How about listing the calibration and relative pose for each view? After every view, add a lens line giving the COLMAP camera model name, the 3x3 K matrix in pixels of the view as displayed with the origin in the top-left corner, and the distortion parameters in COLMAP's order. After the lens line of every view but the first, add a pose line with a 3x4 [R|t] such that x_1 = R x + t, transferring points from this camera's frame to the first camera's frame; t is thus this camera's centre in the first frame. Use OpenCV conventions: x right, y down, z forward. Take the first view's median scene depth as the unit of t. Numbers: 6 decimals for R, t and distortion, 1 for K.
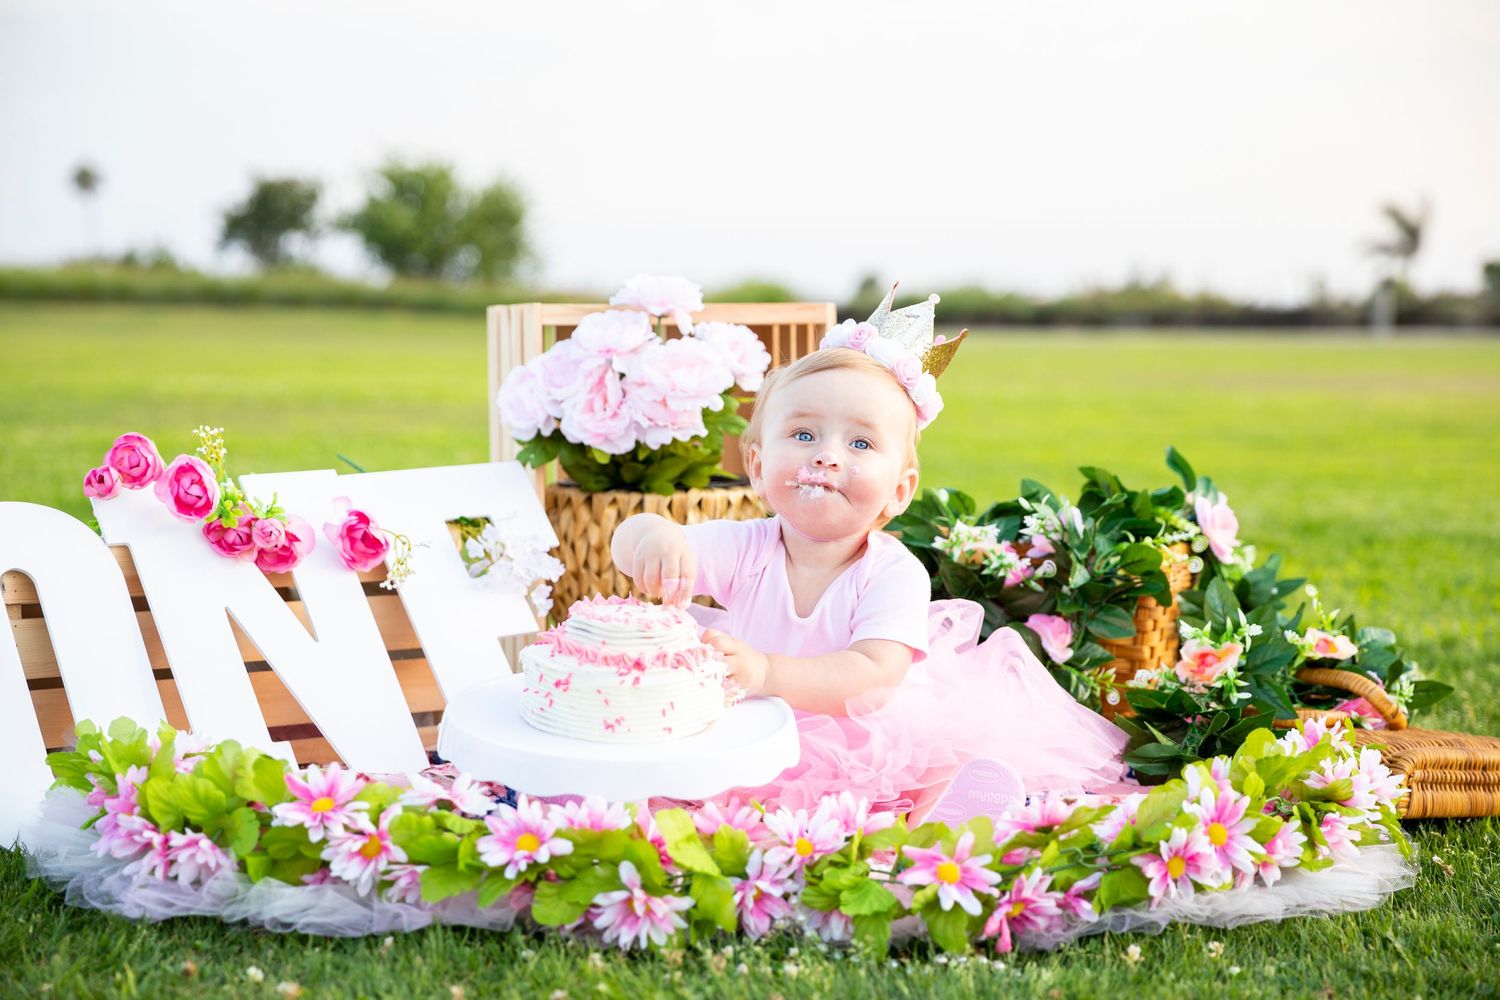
lens RADIAL K [[2920.1, 0, 750.0], [0, 2920.1, 500.0], [0, 0, 1]] dist [0.168930, 0.048917]
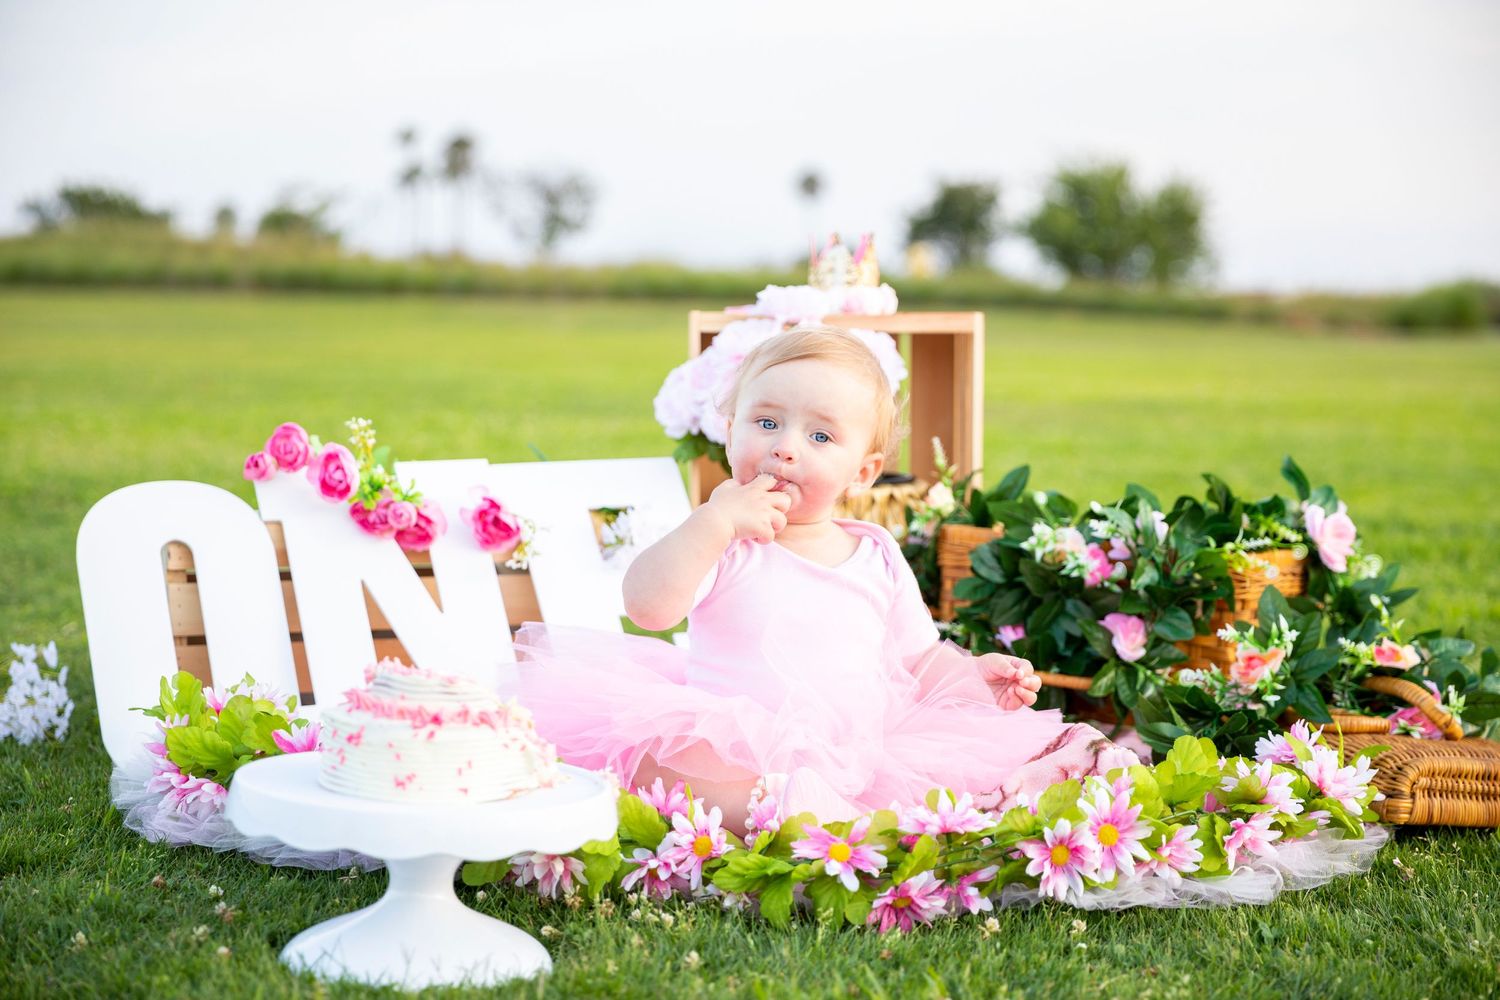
lens RADIAL K [[2920.1, 0, 750.0], [0, 2920.1, 500.0], [0, 0, 1]] dist [0.168930, 0.048917]
pose [[0.962564, 0.025886, -0.269815, 0.257601], [-0.025811, 0.999660, 0.003828, -0.002117], [0.269822, 0.003279, 0.962905, -0.041969]]
